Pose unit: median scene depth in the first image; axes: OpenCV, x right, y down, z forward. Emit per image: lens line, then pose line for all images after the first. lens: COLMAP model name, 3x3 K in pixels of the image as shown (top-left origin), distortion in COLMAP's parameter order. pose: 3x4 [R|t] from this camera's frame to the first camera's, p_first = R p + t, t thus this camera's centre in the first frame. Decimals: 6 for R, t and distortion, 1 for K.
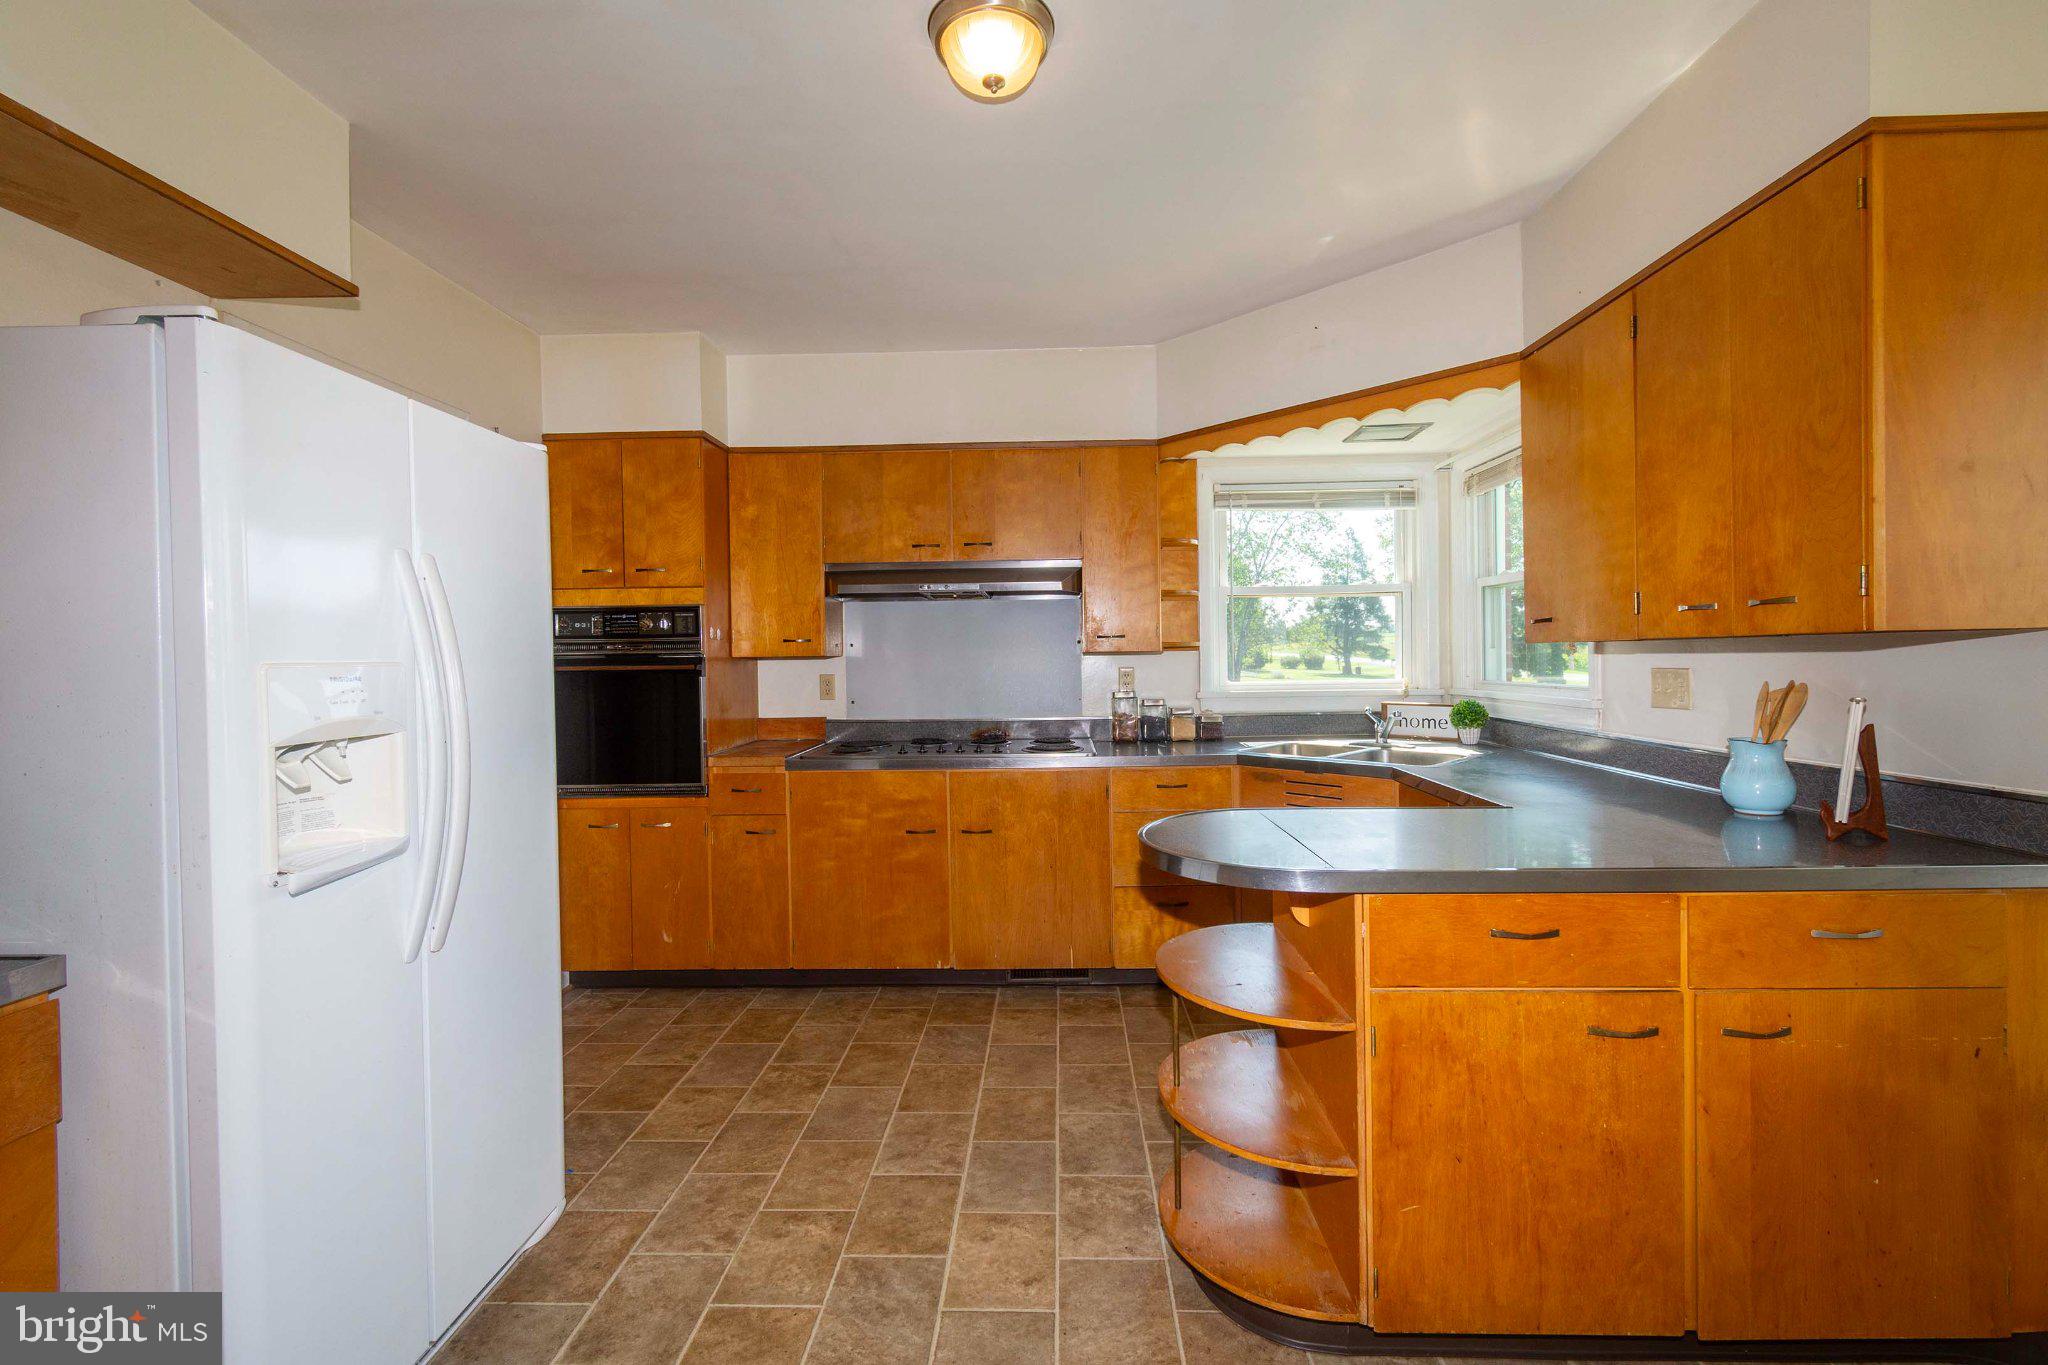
lens RADIAL K [[904.9, 0, 1029.4], [0, 904.9, 670.7], [0, 0, 1]] dist [0.002212, 0.000483]
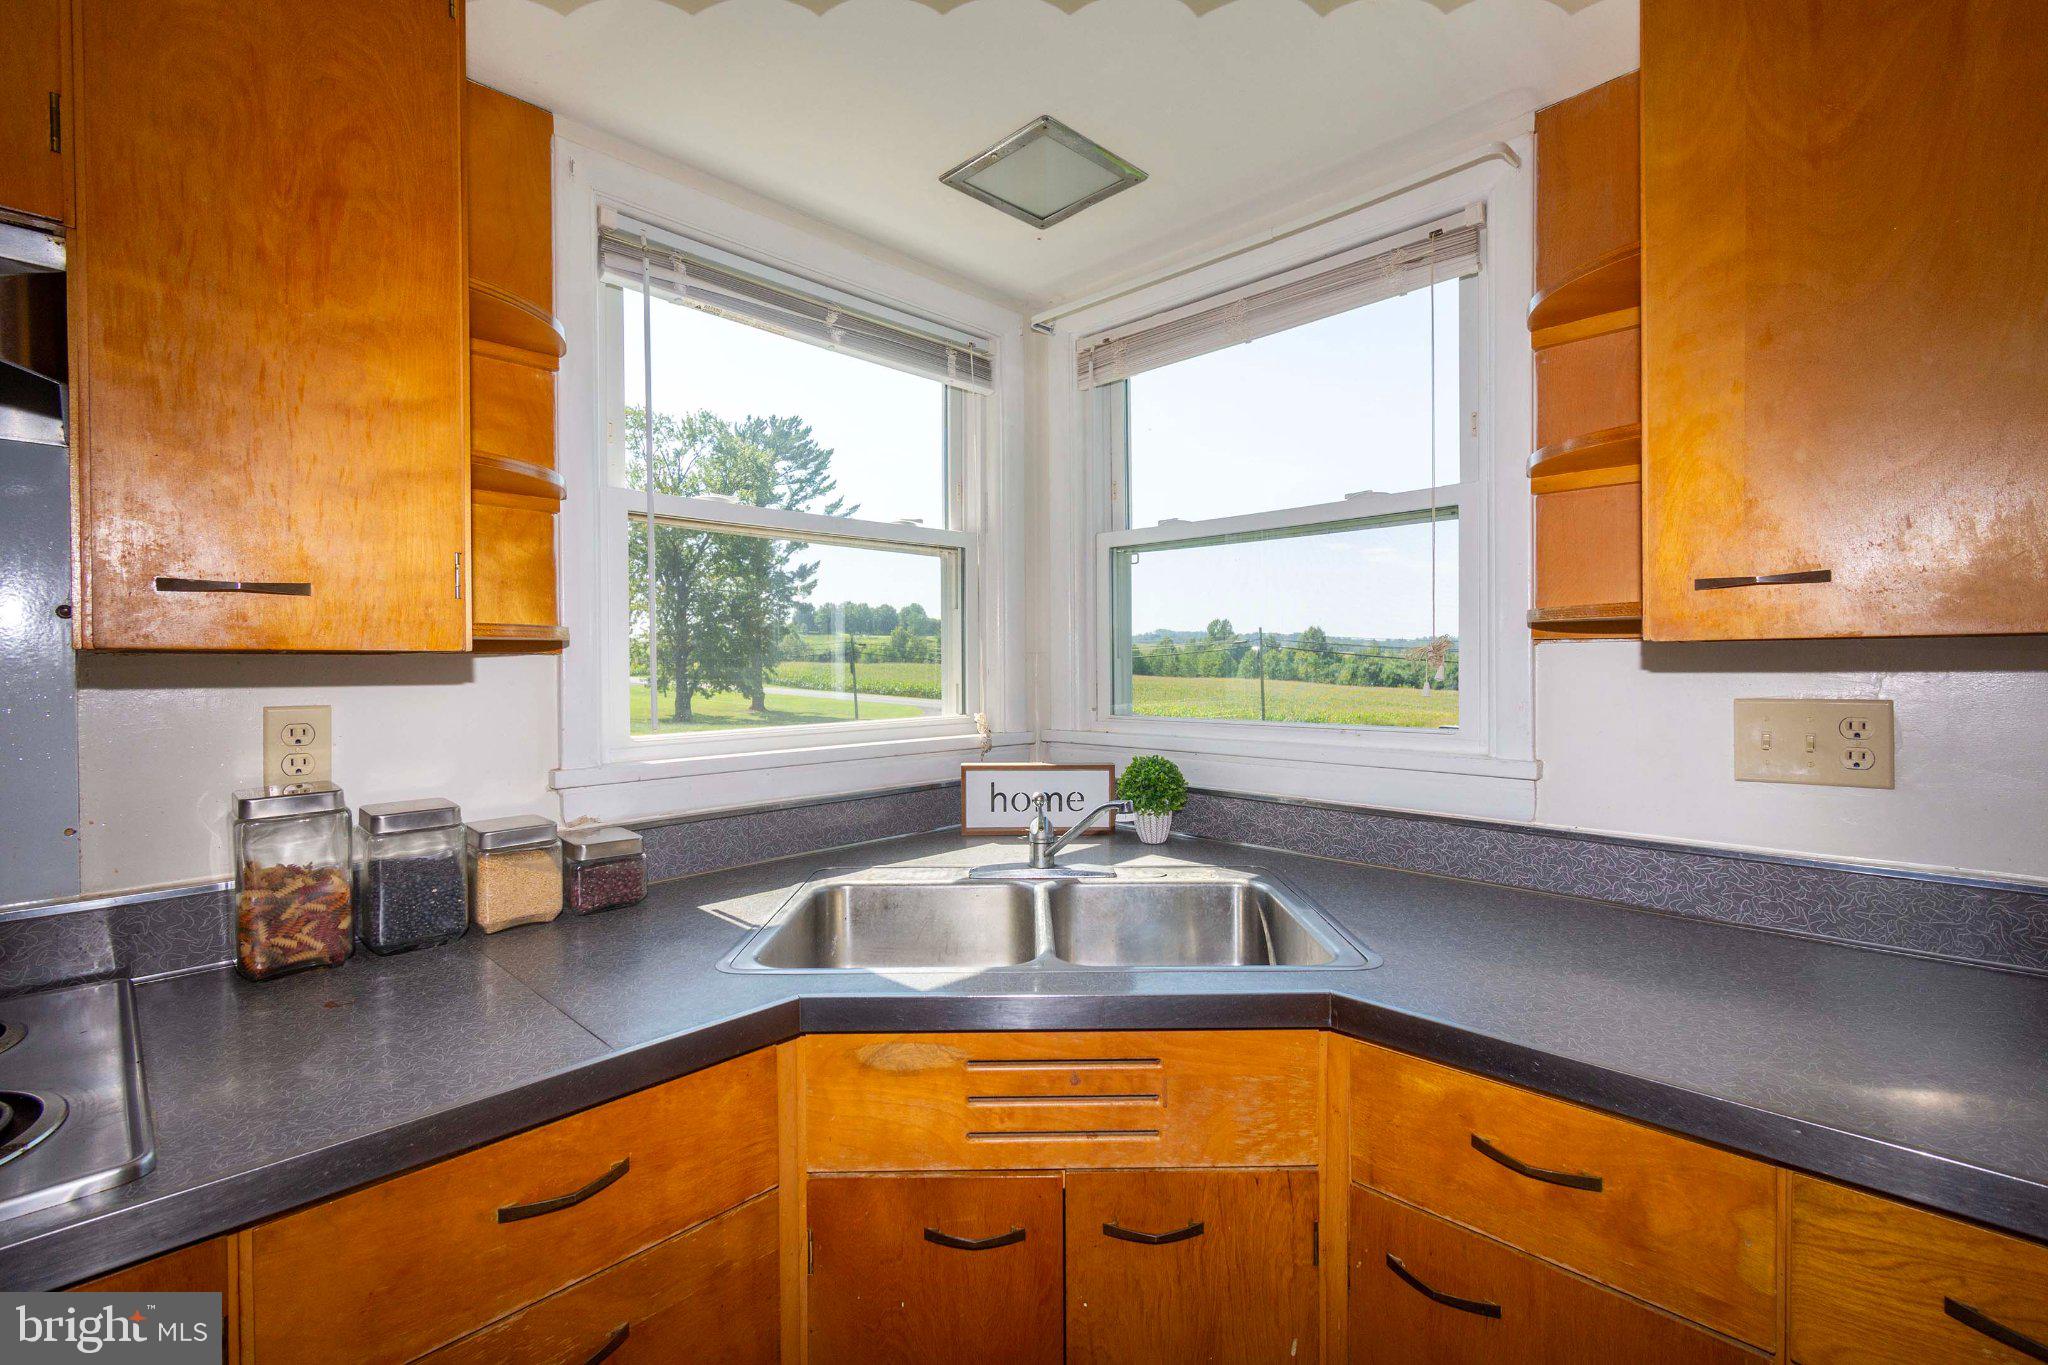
lens RADIAL K [[904.9, 0, 1029.4], [0, 904.9, 670.7], [0, 0, 1]] dist [0.002212, 0.000483]
pose [[0.682299, 0.001269, 0.731072, 0.054809], [0.001351, 0.999995, -0.002997, -0.014481], [-0.731072, 0.003032, 0.682294, 0.633630]]
